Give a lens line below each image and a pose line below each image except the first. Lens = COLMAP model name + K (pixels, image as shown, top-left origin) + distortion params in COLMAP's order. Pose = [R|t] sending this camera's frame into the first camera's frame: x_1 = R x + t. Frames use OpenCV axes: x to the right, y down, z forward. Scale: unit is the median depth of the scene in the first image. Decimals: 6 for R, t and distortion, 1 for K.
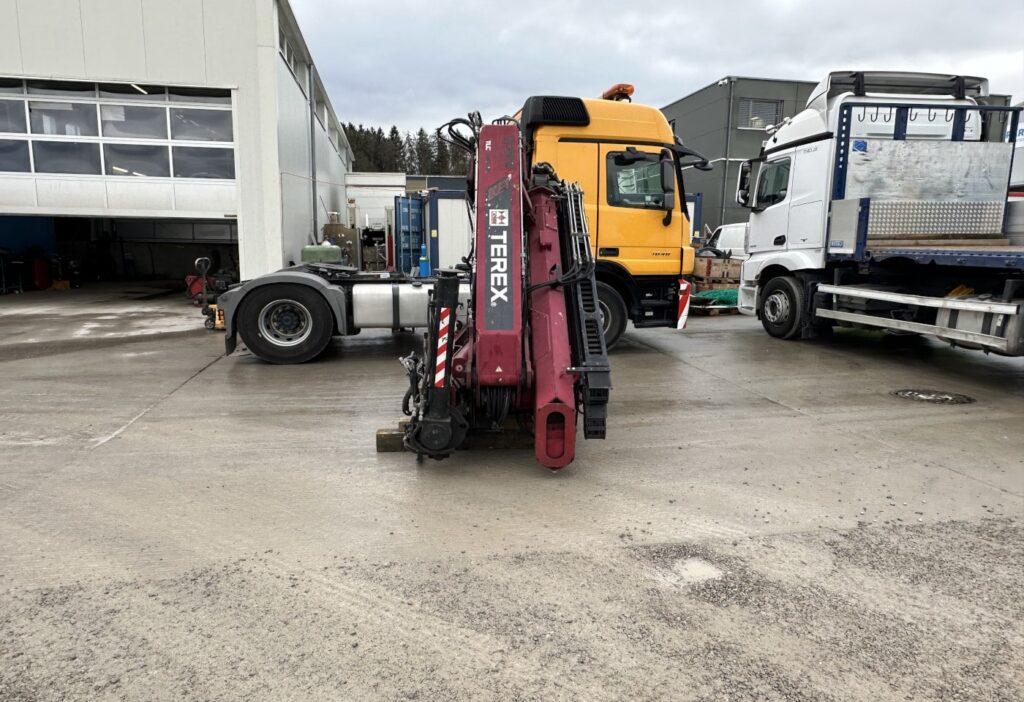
lens RADIAL K [[682.9, 0, 501.2], [0, 682.9, 352.9], [0, 0, 1]] dist [-0.000812, 0.000633]
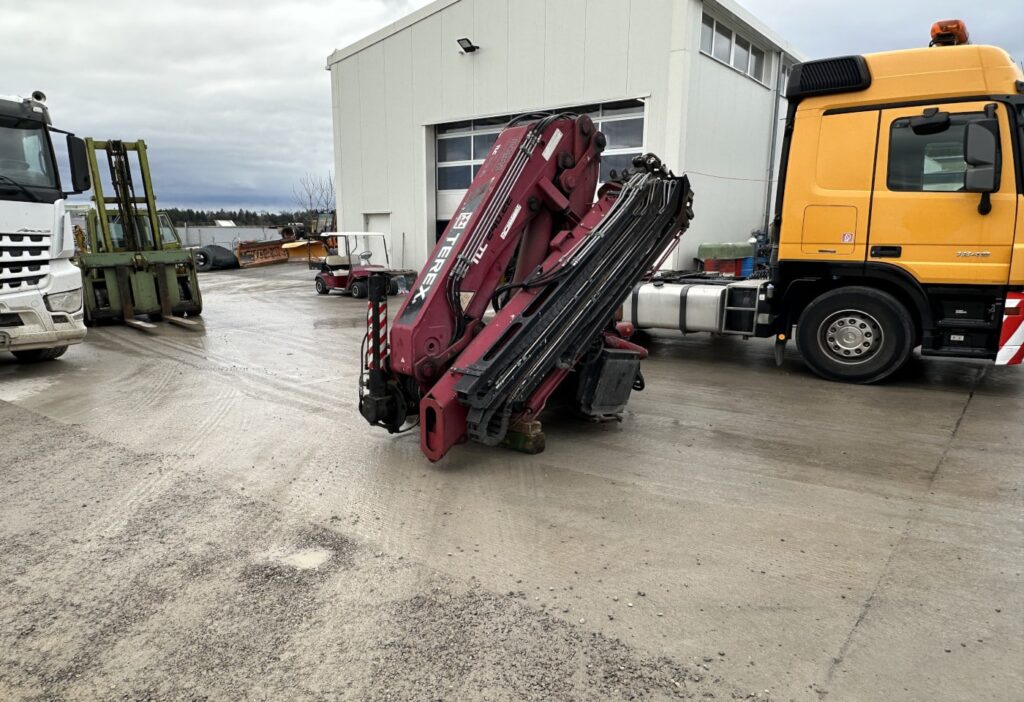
lens RADIAL K [[682.9, 0, 501.2], [0, 682.9, 352.9], [0, 0, 1]] dist [-0.000812, 0.000633]
pose [[0.680545, 0.112496, -0.724018, 0.922074], [-0.106959, 0.992811, 0.053723, -0.064761], [0.724857, 0.040879, 0.687685, 0.361355]]
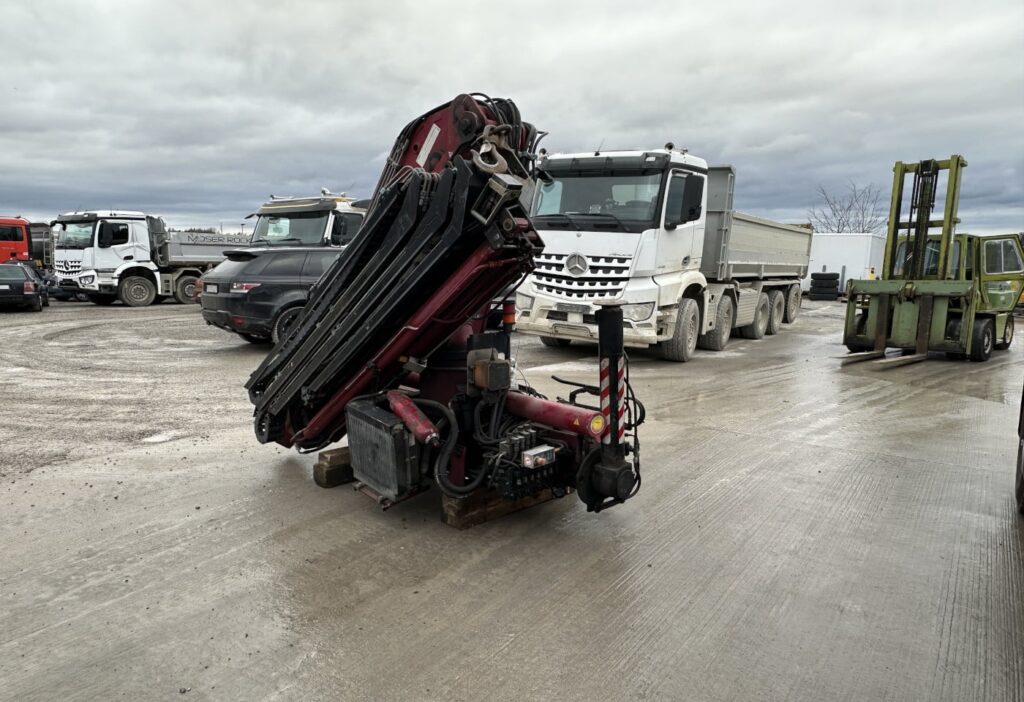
lens RADIAL K [[729.6, 0, 498.7], [0, 729.6, 349.0], [0, 0, 1]] dist [0.000479, -0.003103]
pose [[-0.689575, 0.071666, -0.720659, 0.740415], [-0.135278, 0.964831, 0.225391, -0.356476], [0.711467, 0.252913, -0.655629, 2.152049]]
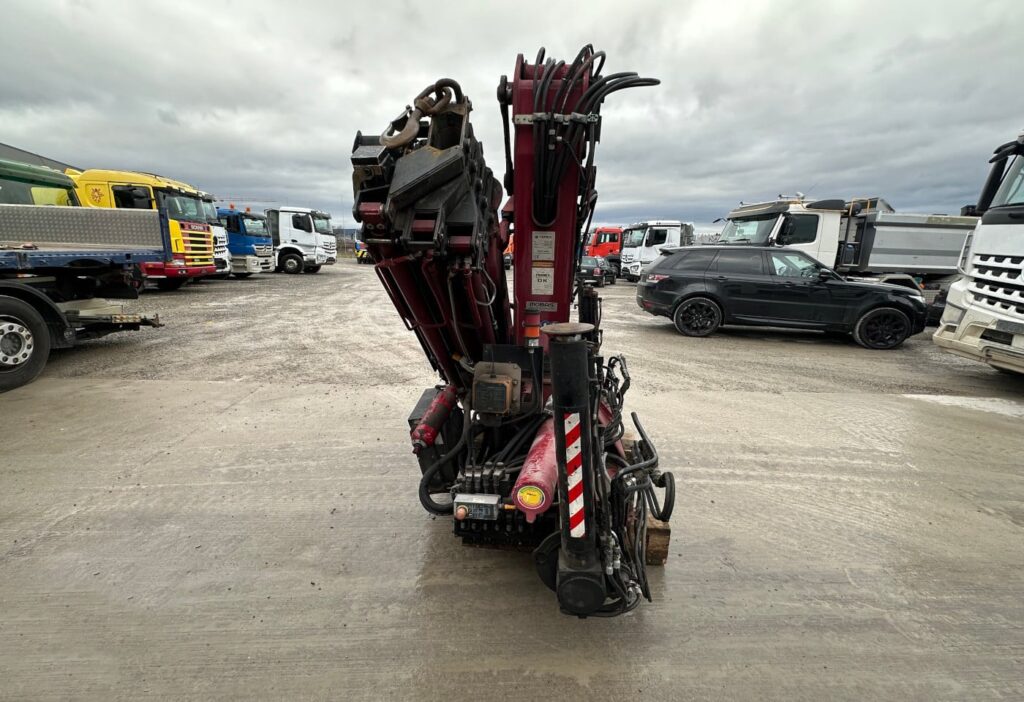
lens RADIAL K [[501.5, 0, 512.0], [0, 501.5, 351.0], [0, 0, 1]] dist [0.008777, -0.000577]
pose [[-0.992945, -0.054576, 0.105268, -0.047053], [-0.012944, 0.932365, 0.361288, -0.360249], [-0.117866, 0.357376, -0.926493, 2.034086]]
